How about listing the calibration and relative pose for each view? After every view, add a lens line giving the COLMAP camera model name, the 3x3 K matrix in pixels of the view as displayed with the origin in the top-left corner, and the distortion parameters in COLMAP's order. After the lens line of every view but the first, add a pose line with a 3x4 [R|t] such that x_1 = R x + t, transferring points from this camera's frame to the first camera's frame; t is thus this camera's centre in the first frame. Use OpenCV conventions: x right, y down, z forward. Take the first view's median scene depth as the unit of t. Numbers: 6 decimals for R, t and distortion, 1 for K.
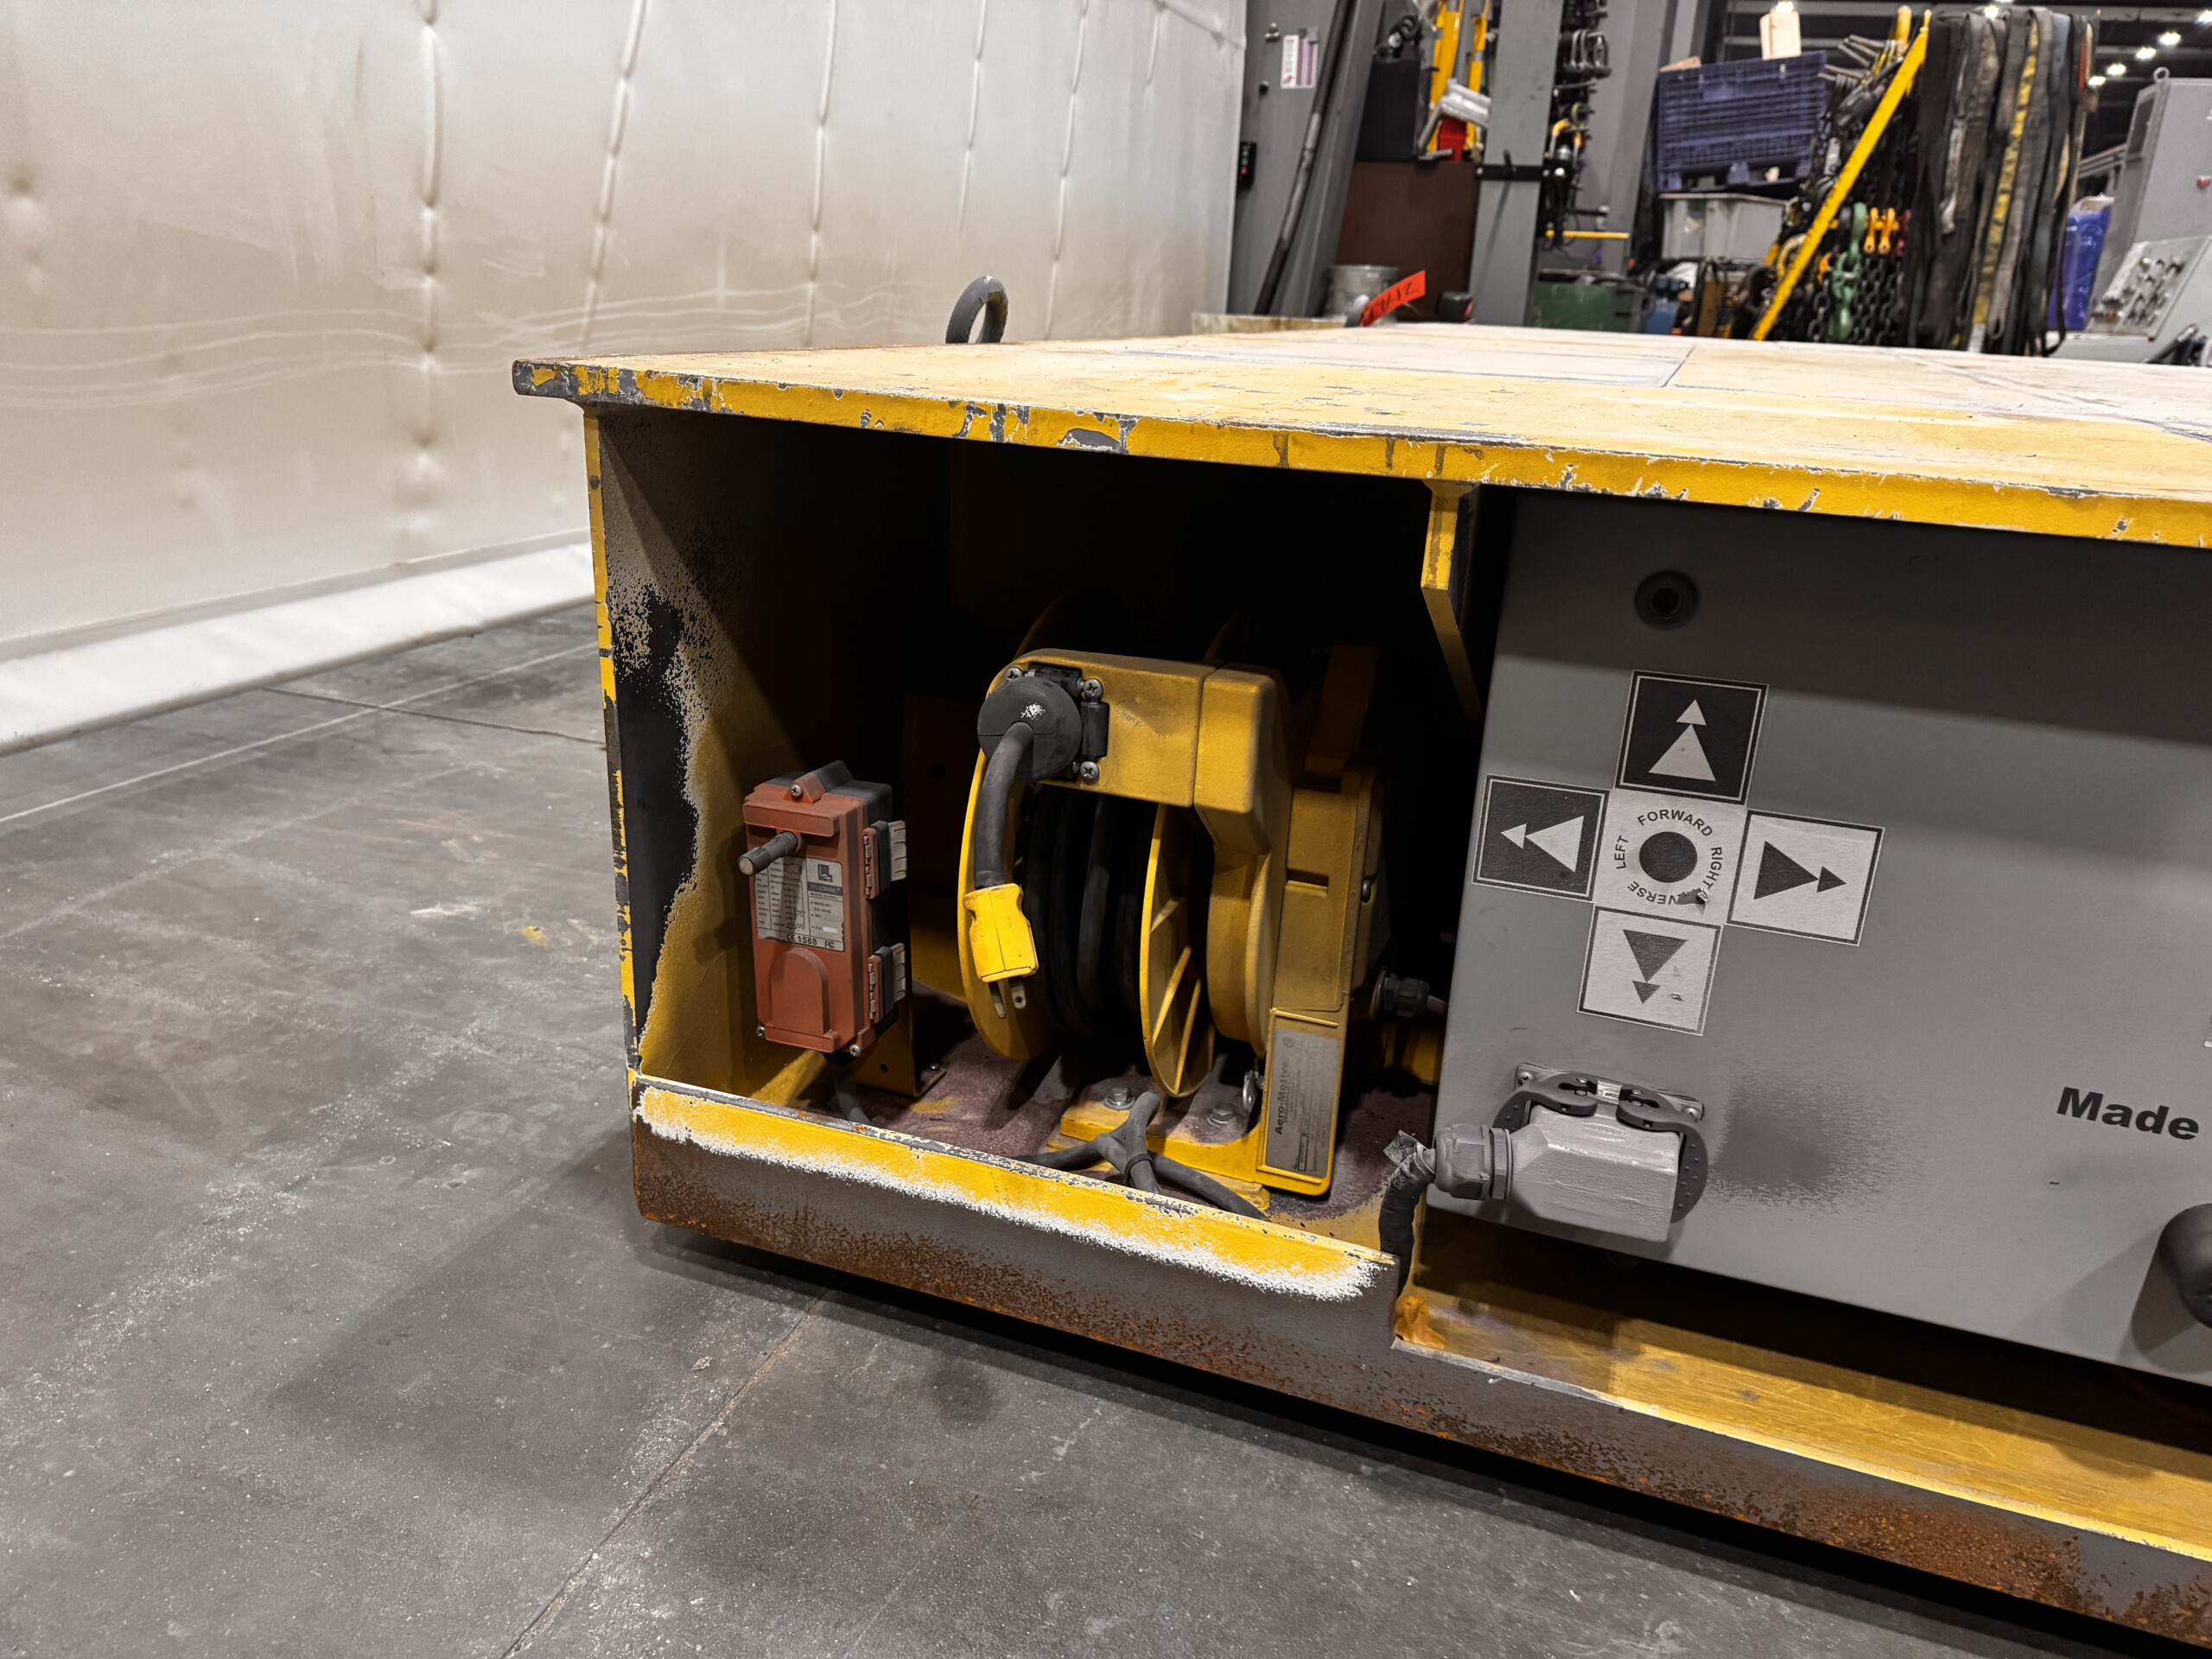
lens RADIAL K [[1555.8, 0, 1109.4], [0, 1555.8, 825.9], [0, 0, 1]] dist [0.072651, -0.097526]
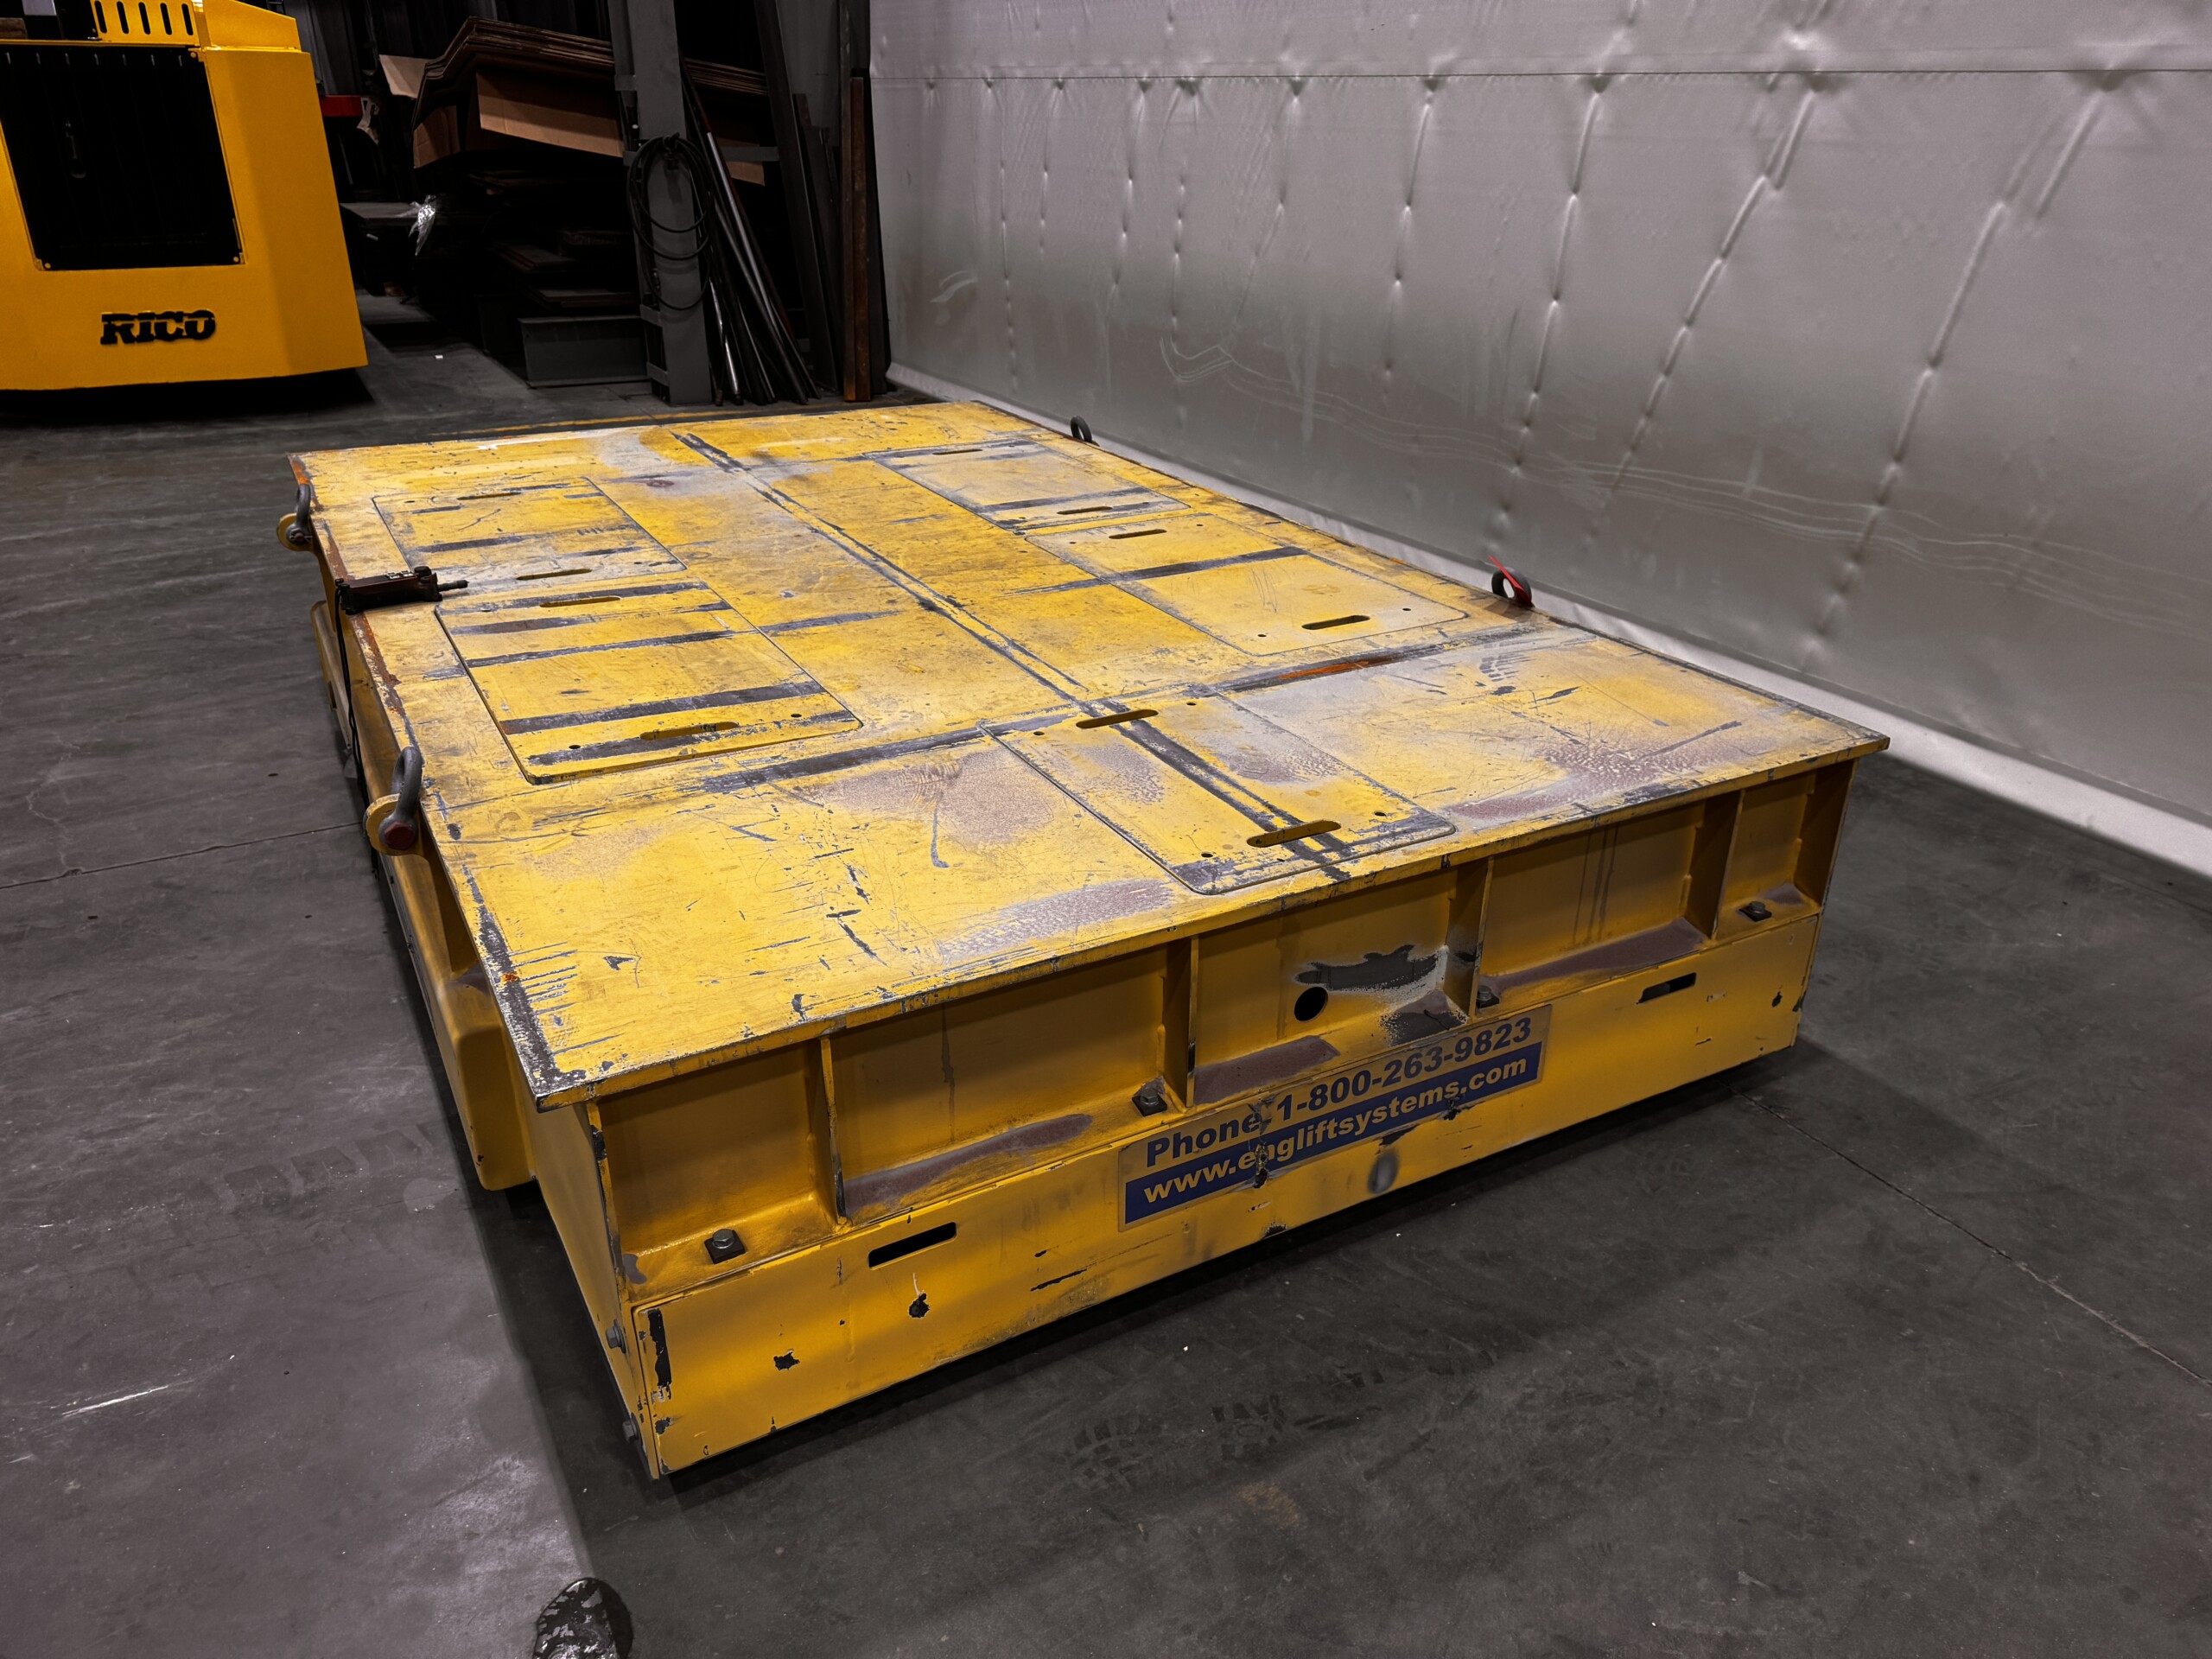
lens RADIAL K [[1555.8, 0, 1114.5], [0, 1555.8, 829.1], [0, 0, 1]] dist [0.072651, -0.097526]
pose [[-0.649051, 0.272093, -0.710421, 1.592705], [-0.287079, 0.777201, 0.559950, -1.032352], [0.704499, 0.567383, -0.426332, 2.008724]]
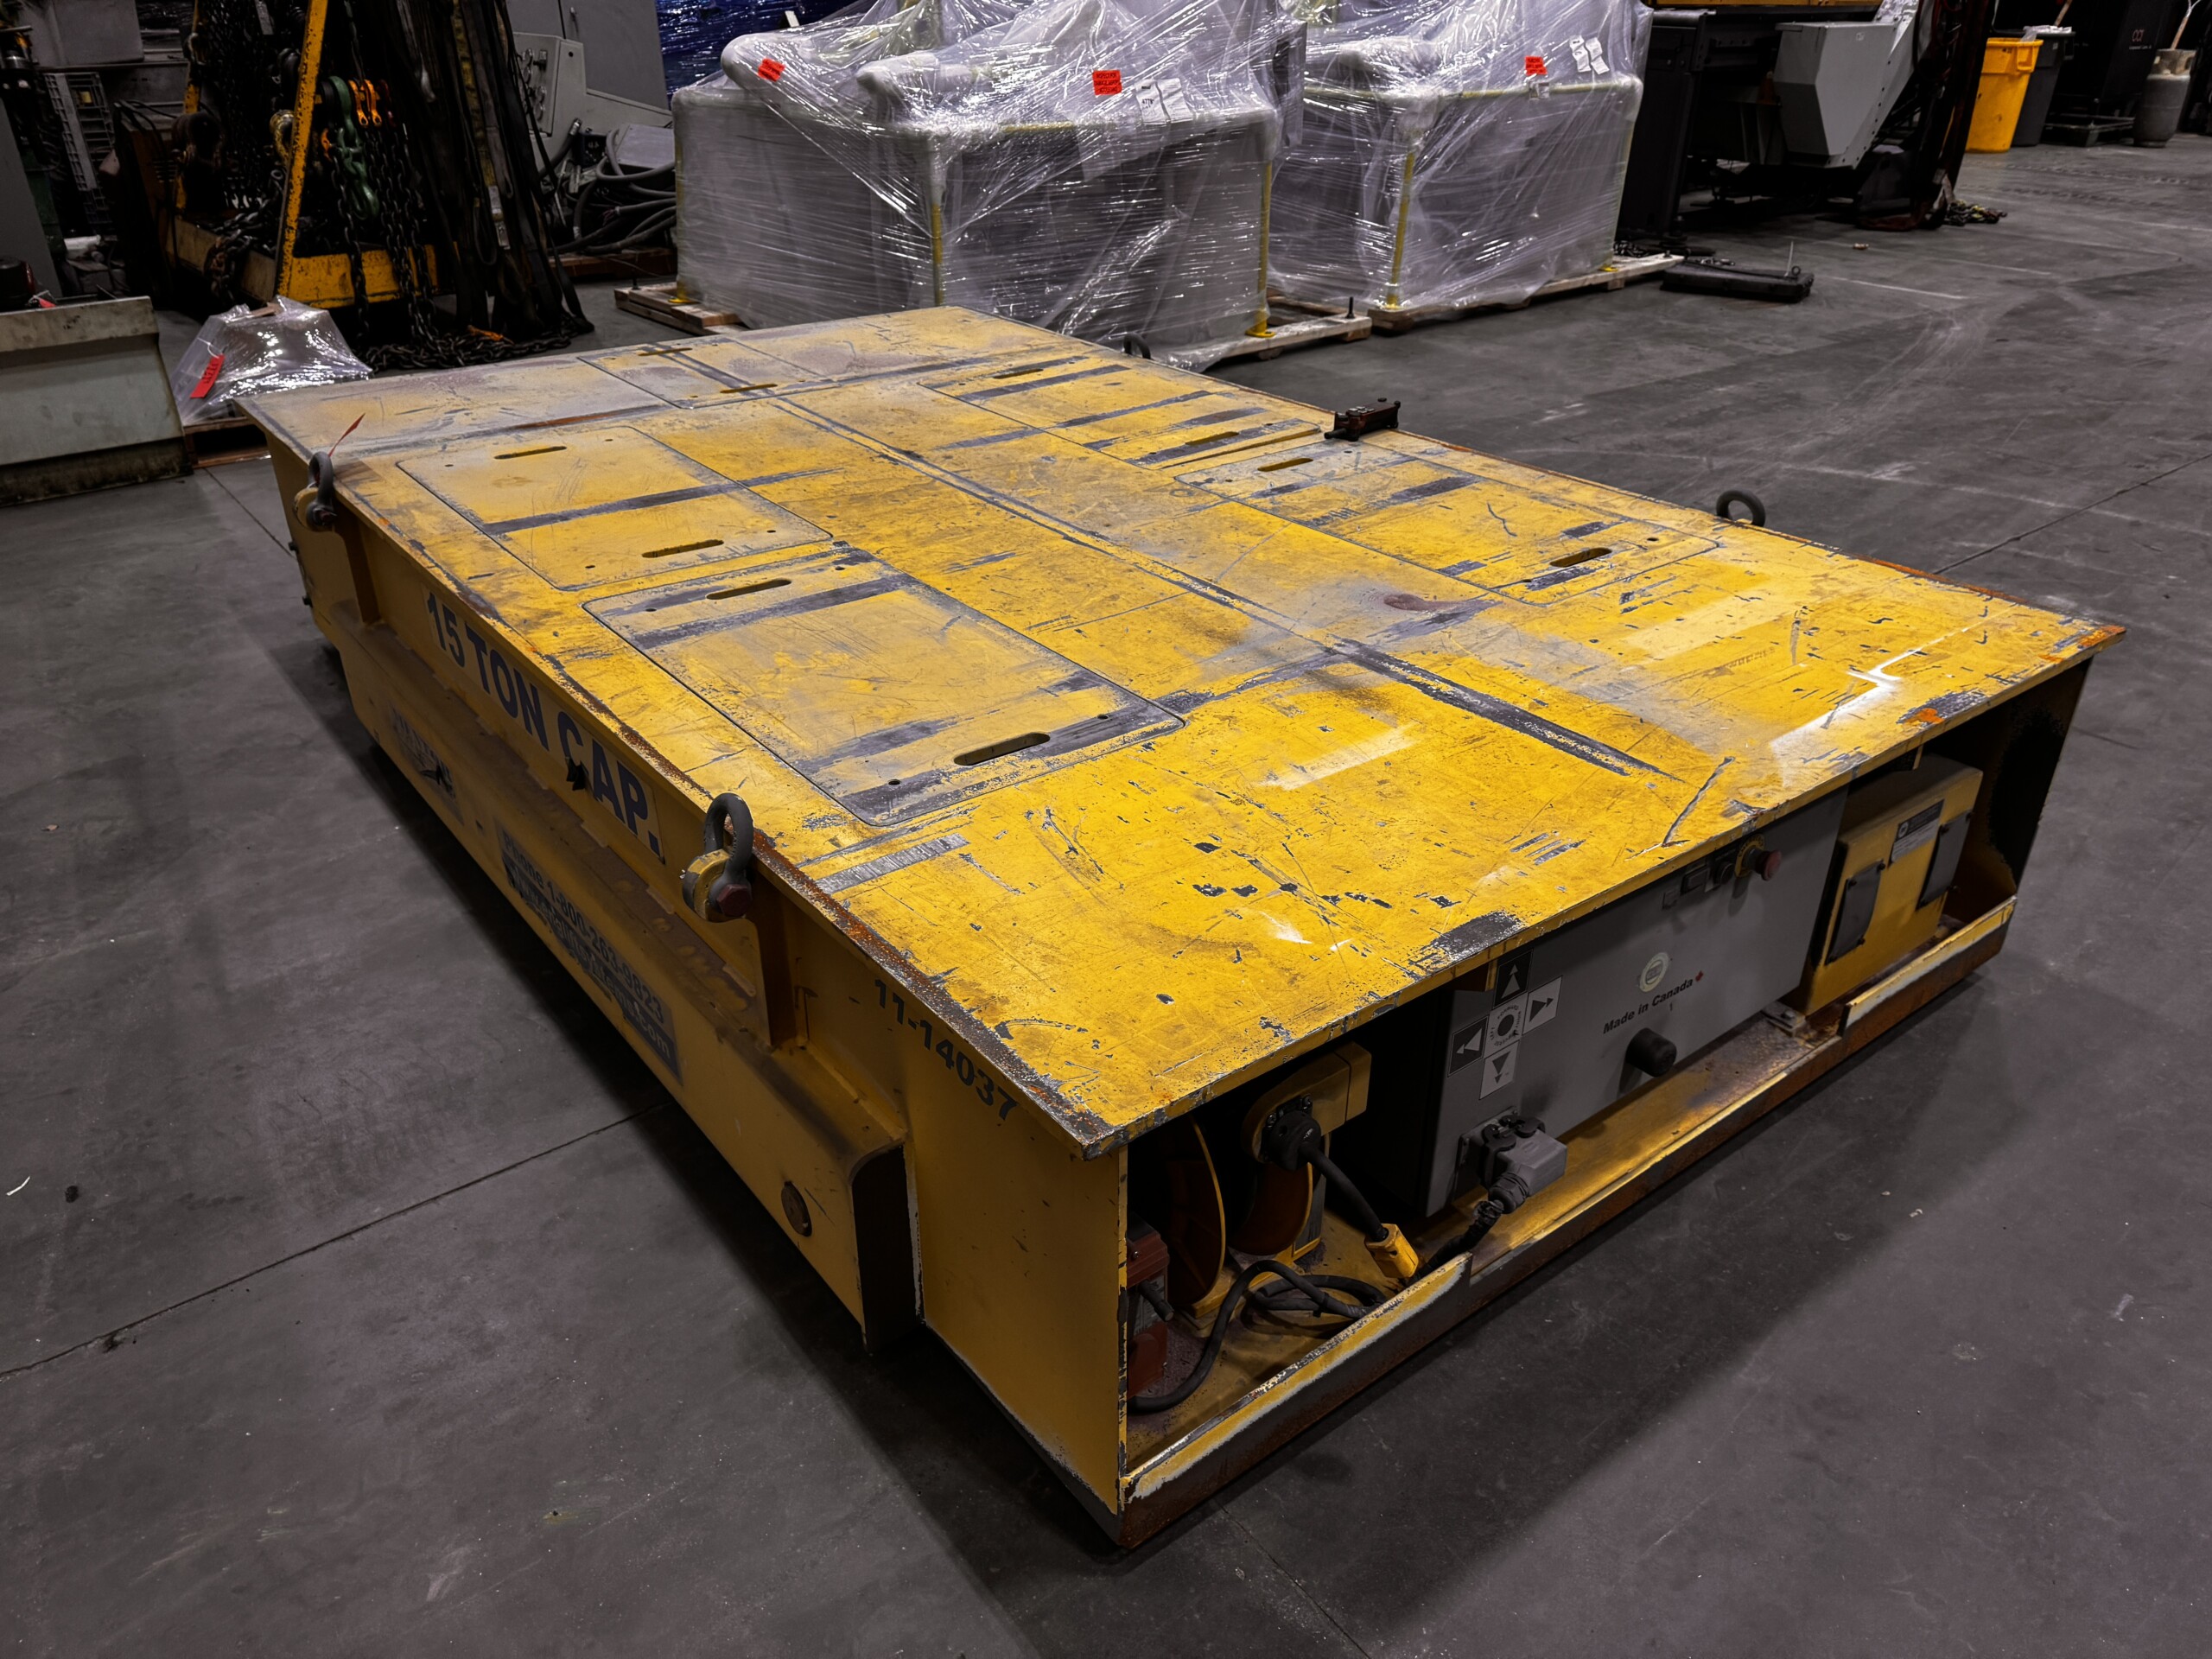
lens RADIAL K [[1555.8, 0, 1122.2], [0, 1555.8, 812.6], [0, 0, 1]] dist [0.072651, -0.097526]
pose [[0.529628, -0.443590, 0.722995, -0.573907], [0.298412, 0.895310, 0.330712, -0.470099], [-0.794005, 0.040596, 0.606554, 0.035195]]
